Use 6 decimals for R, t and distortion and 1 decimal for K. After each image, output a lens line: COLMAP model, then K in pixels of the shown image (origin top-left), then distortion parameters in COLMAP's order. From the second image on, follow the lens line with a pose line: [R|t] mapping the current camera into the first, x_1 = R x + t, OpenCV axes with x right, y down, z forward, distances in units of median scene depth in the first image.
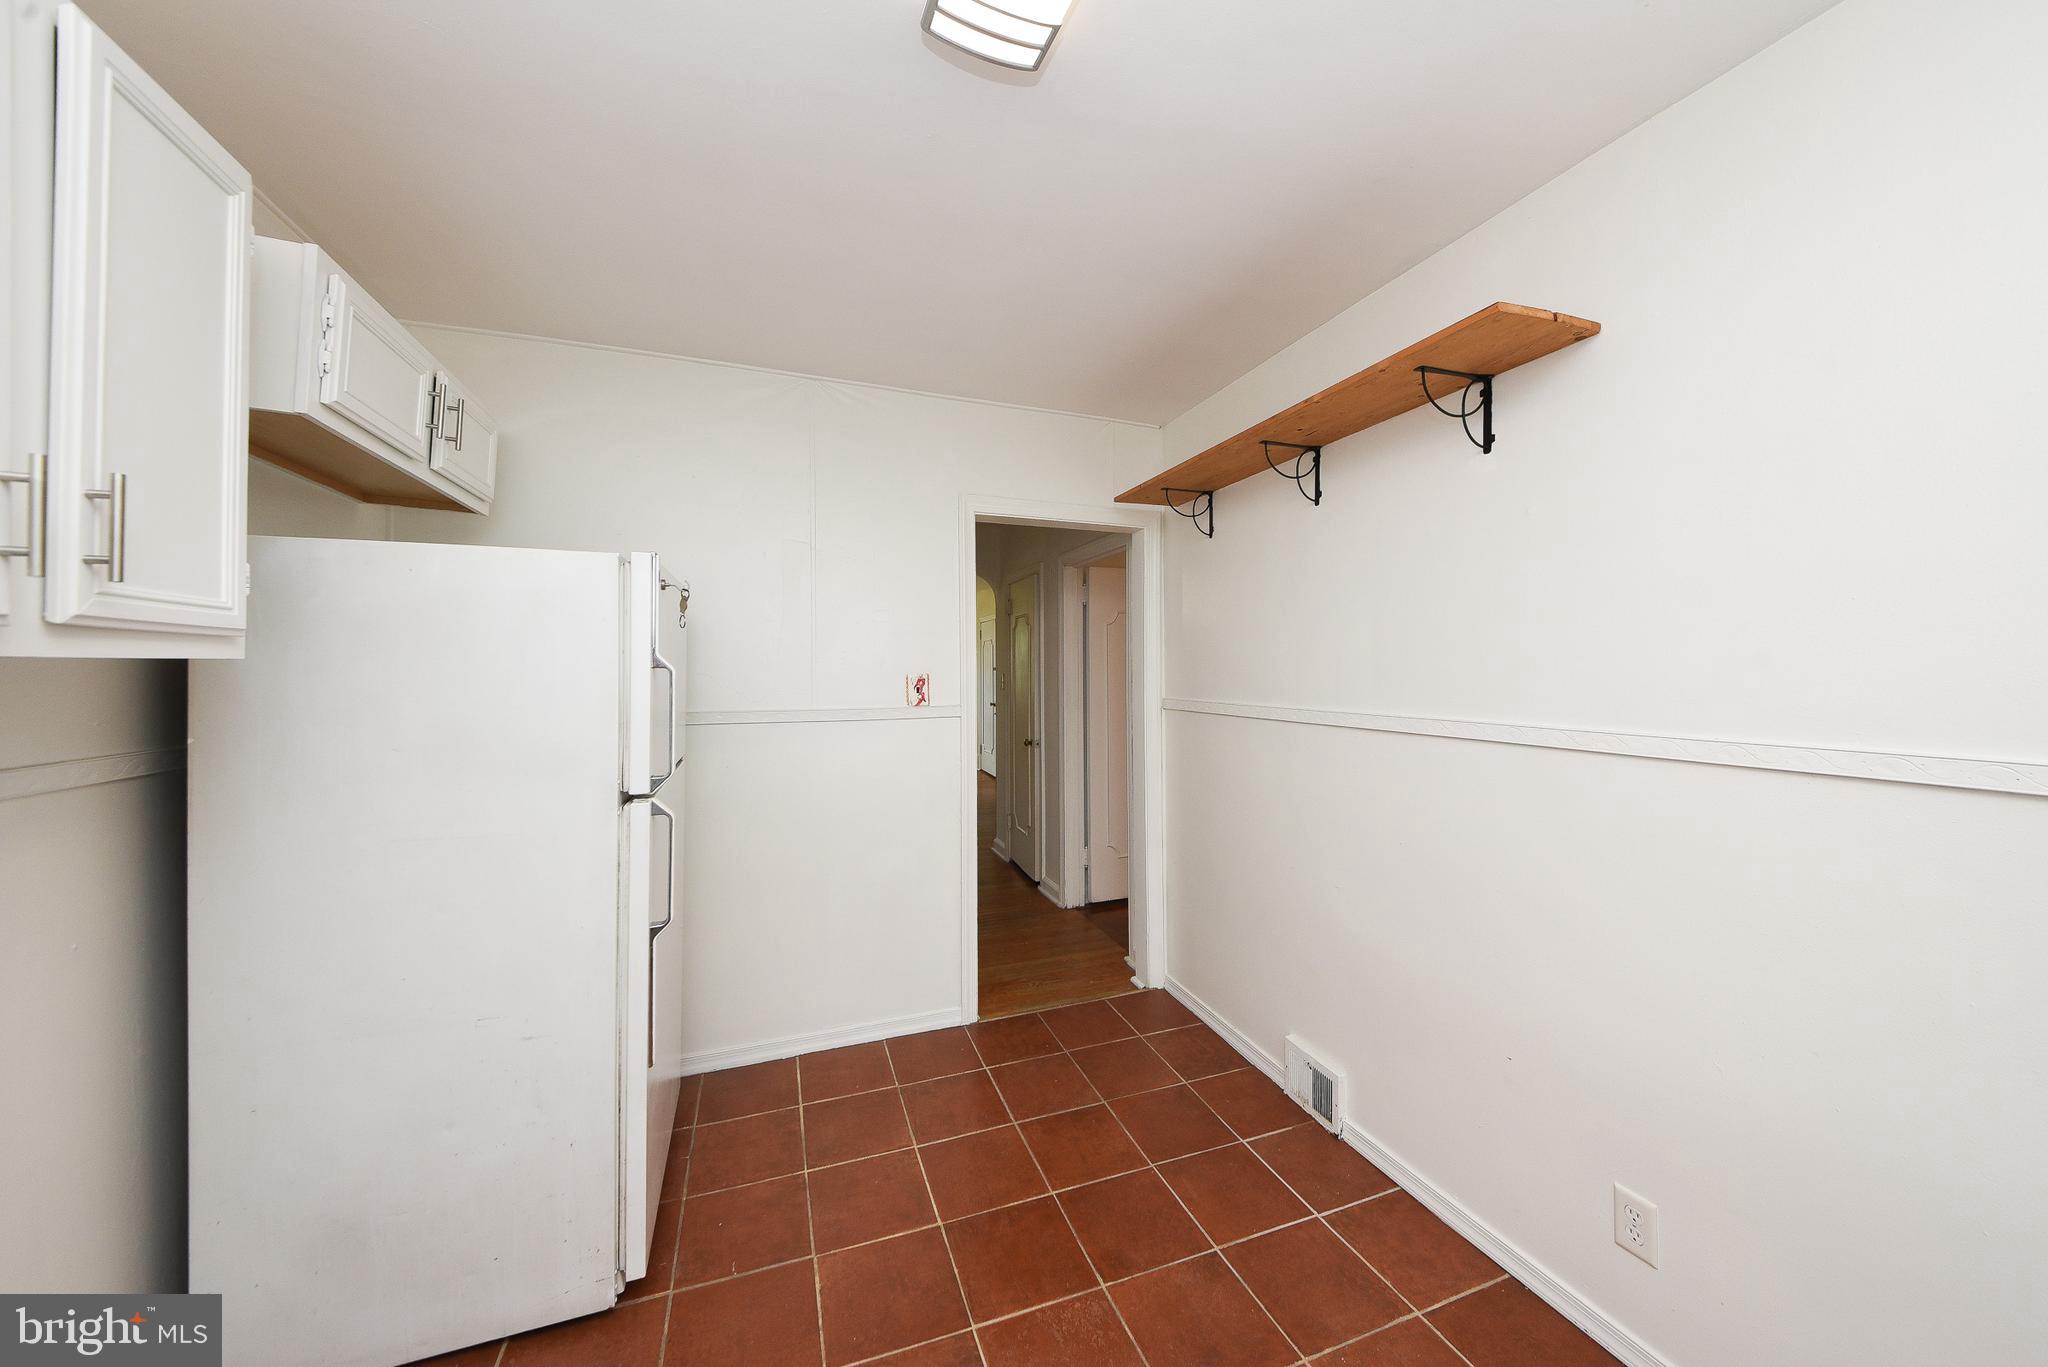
lens RADIAL K [[688.1, 0, 1034.3], [0, 688.1, 666.5], [0, 0, 1]] dist [-0.014446, -0.000488]
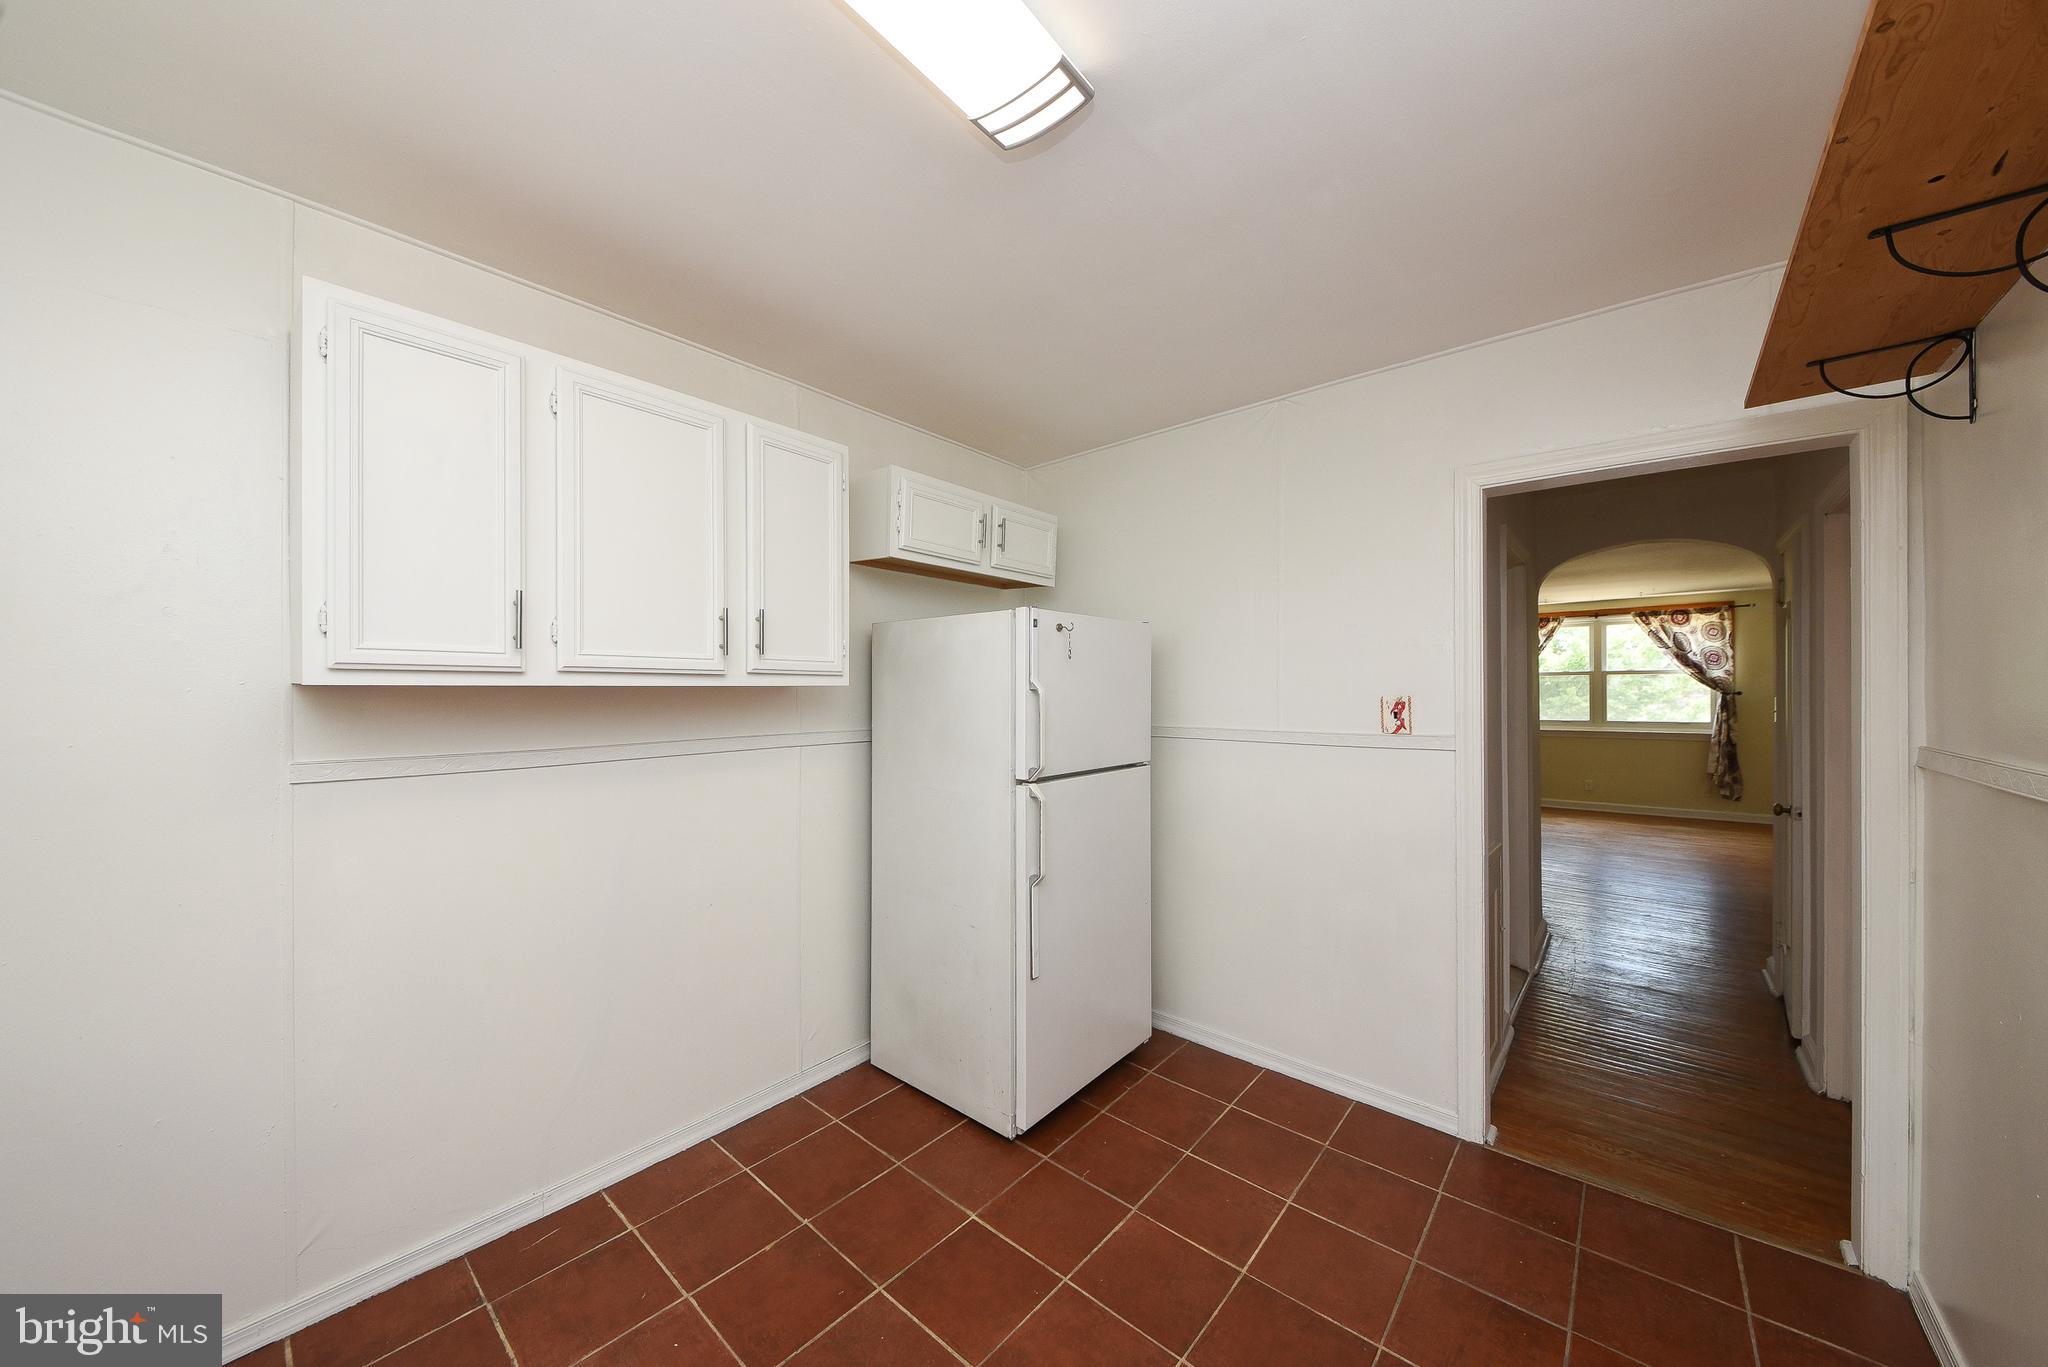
lens RADIAL K [[688.1, 0, 1024.9], [0, 688.1, 692.0], [0, 0, 1]] dist [-0.014446, -0.000488]
pose [[0.477704, -0.003675, -0.878513, 0.396111], [0.002369, 0.999993, -0.002895, 0.006950], [0.878518, -0.000698, 0.477709, 0.200229]]
